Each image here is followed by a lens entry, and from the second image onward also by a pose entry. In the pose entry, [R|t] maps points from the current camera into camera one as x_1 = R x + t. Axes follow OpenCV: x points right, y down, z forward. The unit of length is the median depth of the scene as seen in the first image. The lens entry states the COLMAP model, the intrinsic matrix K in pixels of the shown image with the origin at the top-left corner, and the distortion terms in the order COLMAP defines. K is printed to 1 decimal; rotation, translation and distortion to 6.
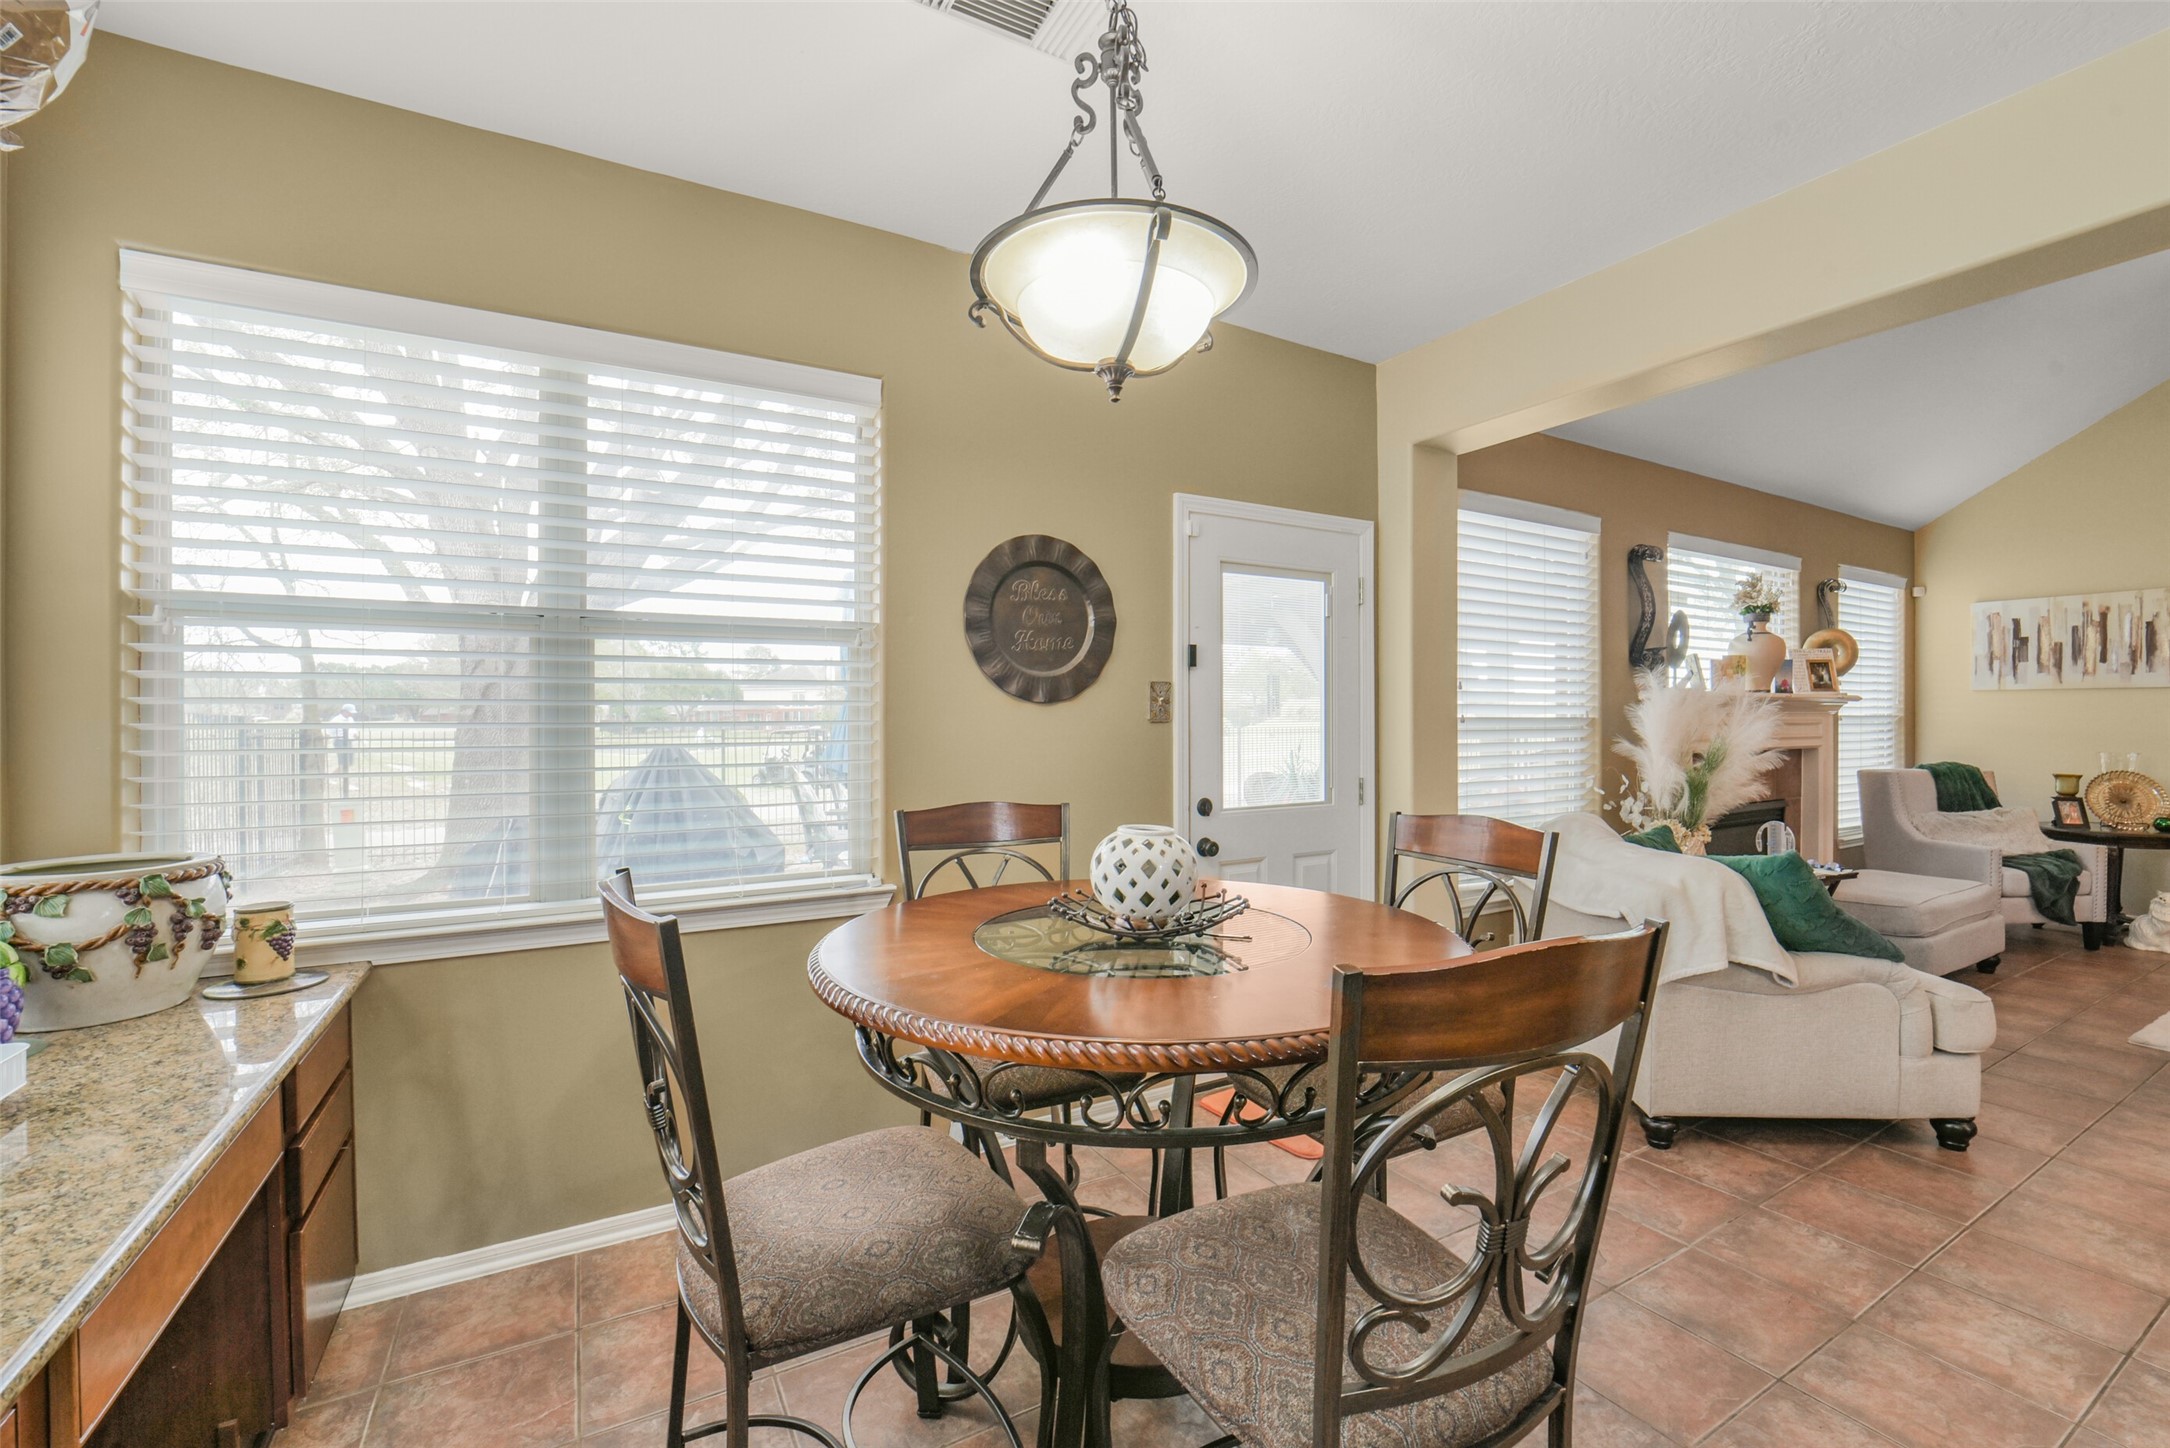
lens RADIAL K [[874.4, 0, 1085.0], [0, 874.4, 724.0], [0, 0, 1]] dist [-0.019198, 0.000629]
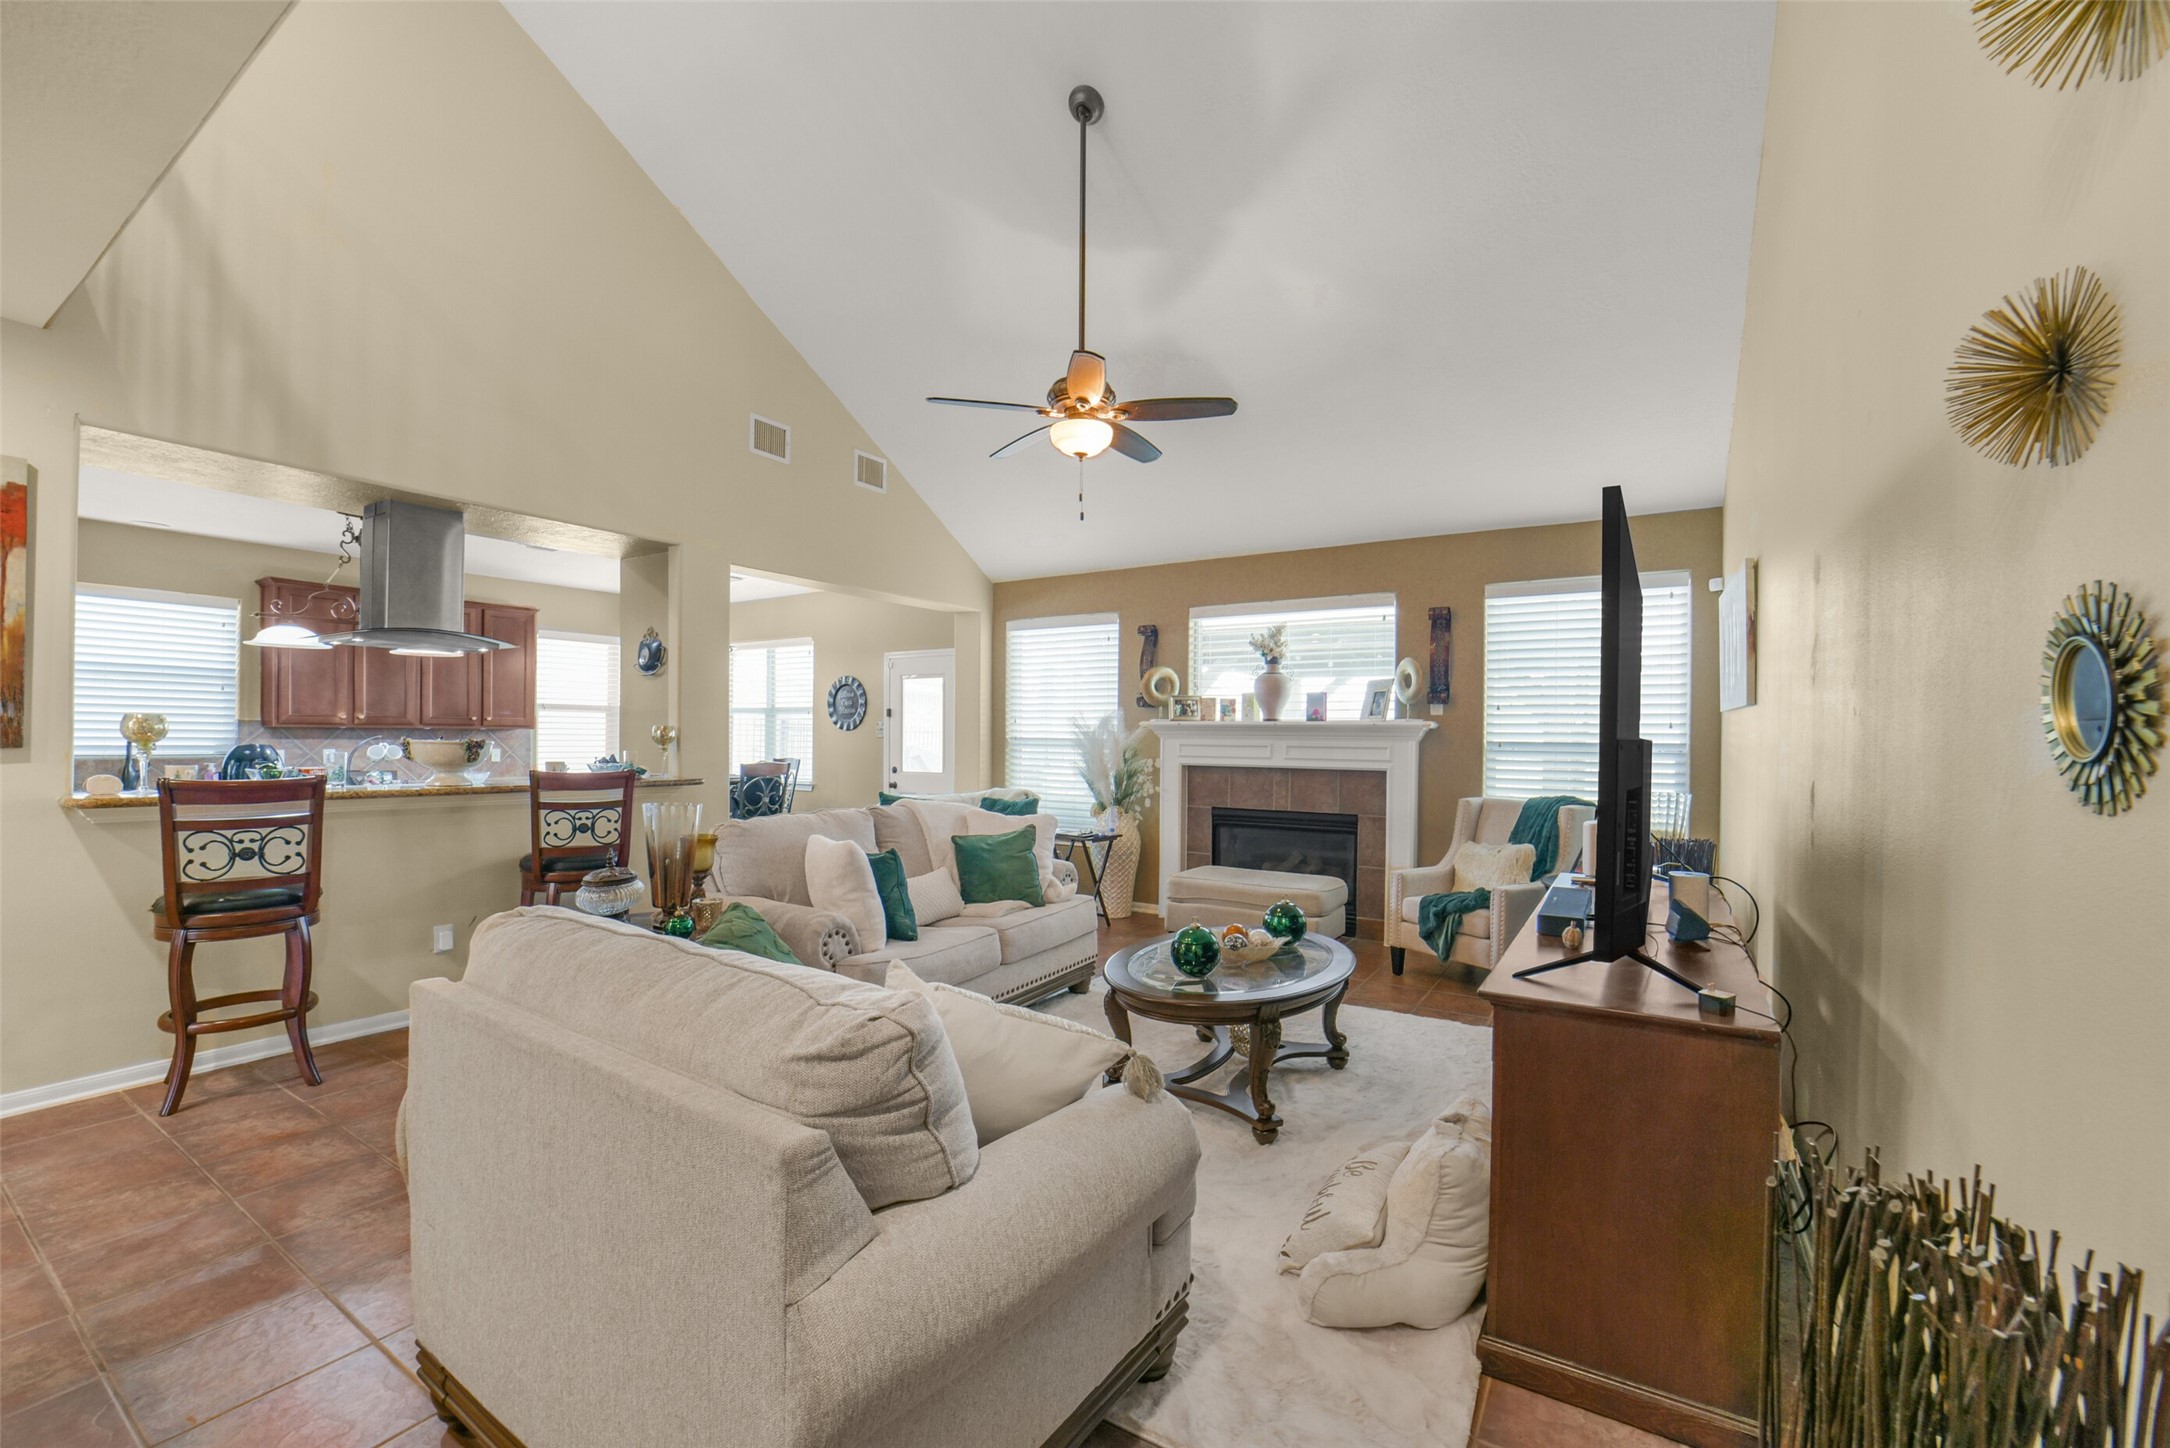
lens RADIAL K [[858.3, 0, 1084.8], [0, 858.3, 708.5], [0, 0, 1]] dist [-0.017272, 0.000407]
pose [[0.482802, -0.016953, -0.875565, 2.939663], [-0.012905, 0.999566, -0.026470, -0.030823], [0.875634, 0.024079, 0.482374, 0.284943]]
